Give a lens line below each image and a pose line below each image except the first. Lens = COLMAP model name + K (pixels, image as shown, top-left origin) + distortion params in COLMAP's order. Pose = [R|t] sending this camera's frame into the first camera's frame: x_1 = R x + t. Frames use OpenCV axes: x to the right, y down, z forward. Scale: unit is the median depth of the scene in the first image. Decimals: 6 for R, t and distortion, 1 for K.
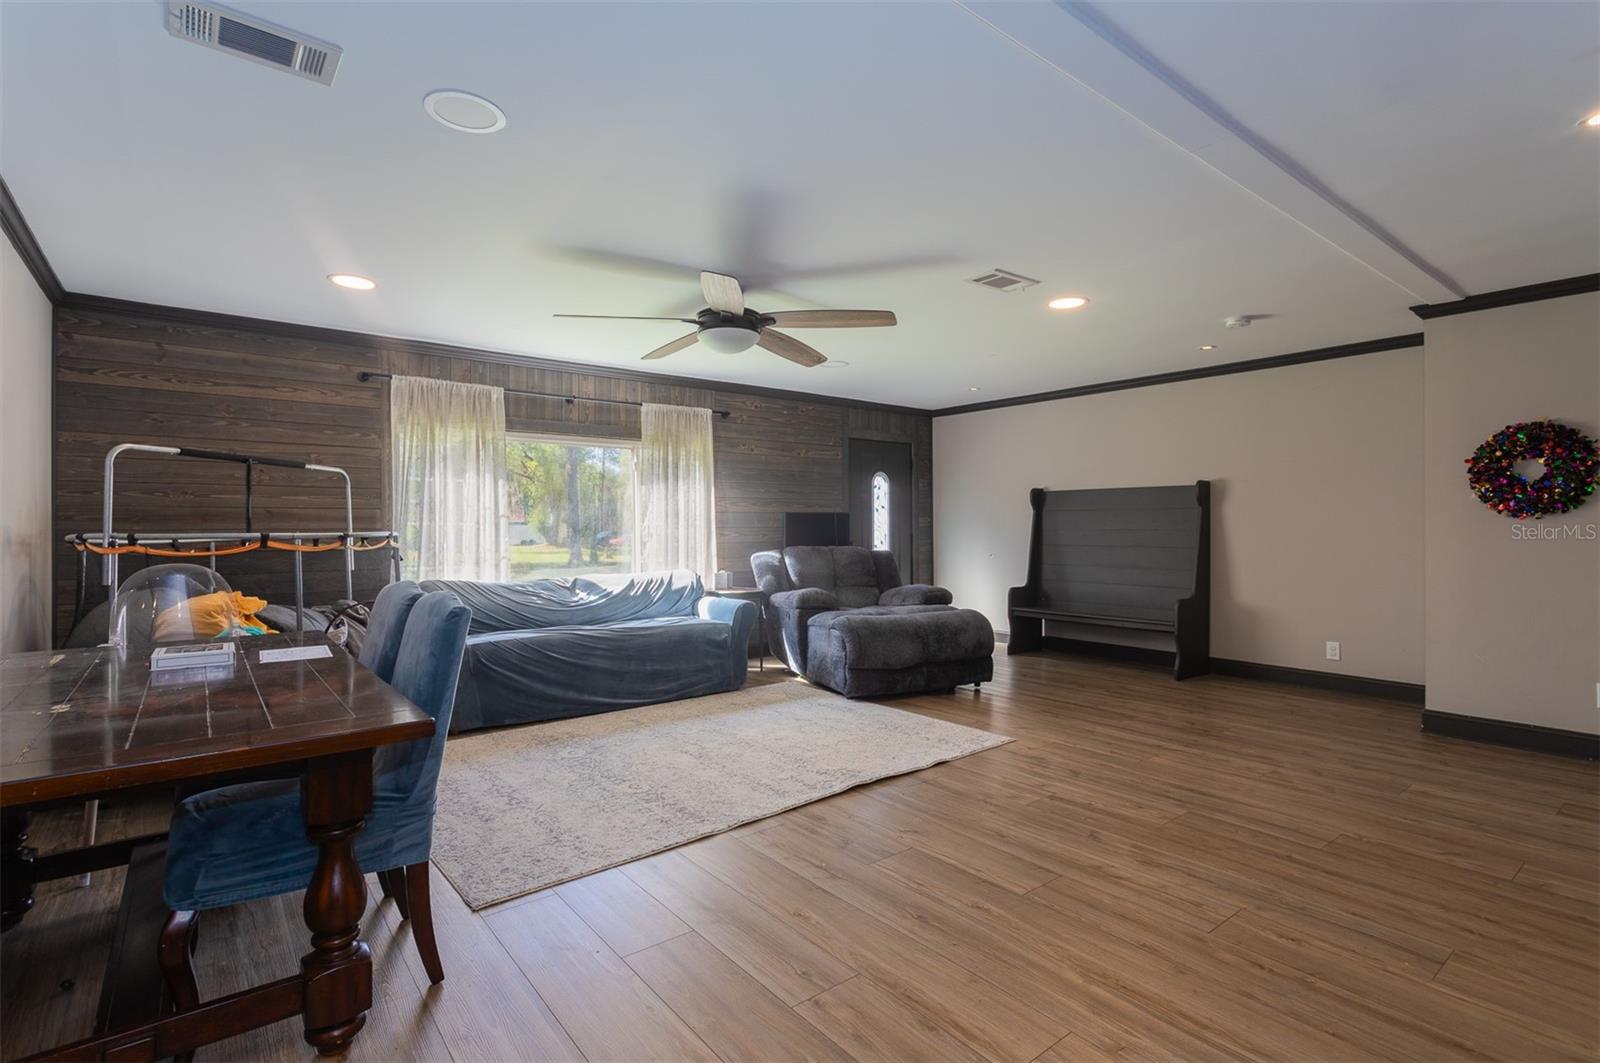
lens RADIAL K [[774.1, 0, 796.1], [0, 774.1, 528.5], [0, 0, 1]] dist [-0.000560, 0.000099]
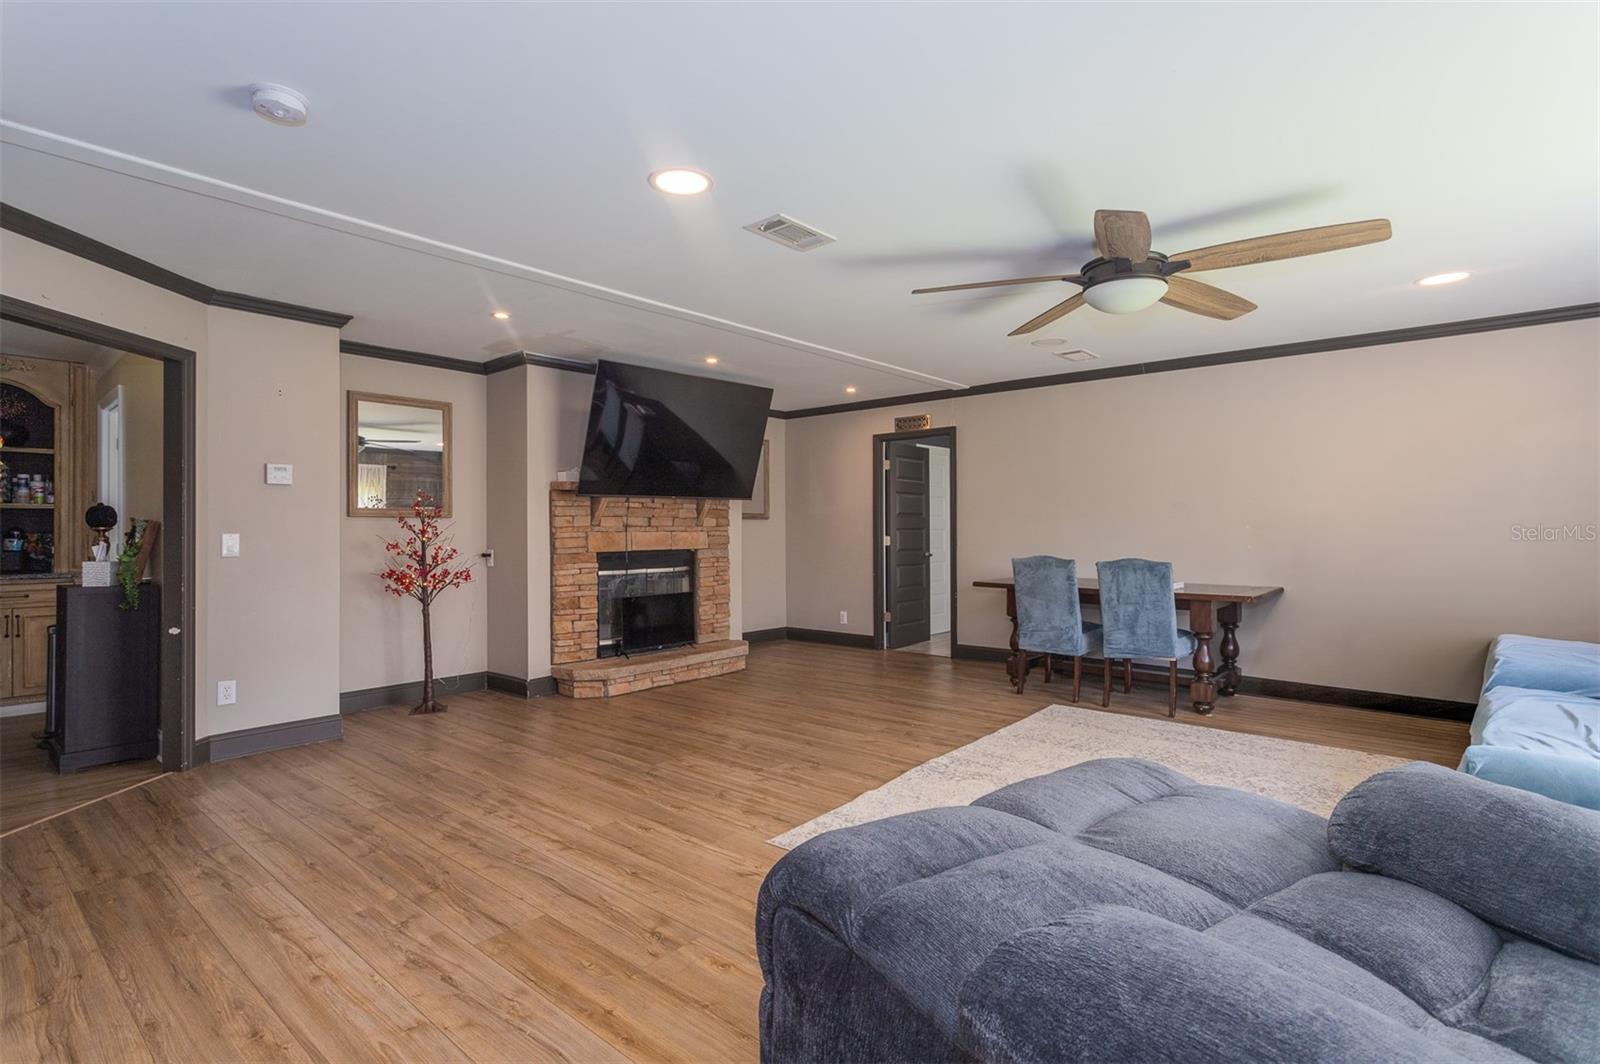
lens RADIAL K [[774.1, 0, 803.0], [0, 774.1, 530.4], [0, 0, 1]] dist [-0.000560, 0.000099]
pose [[-0.981445, 0.005519, -0.191666, 0.478986], [0.005484, 0.999985, 0.000714, -0.002663], [0.191667, -0.000350, -0.981460, 2.101879]]
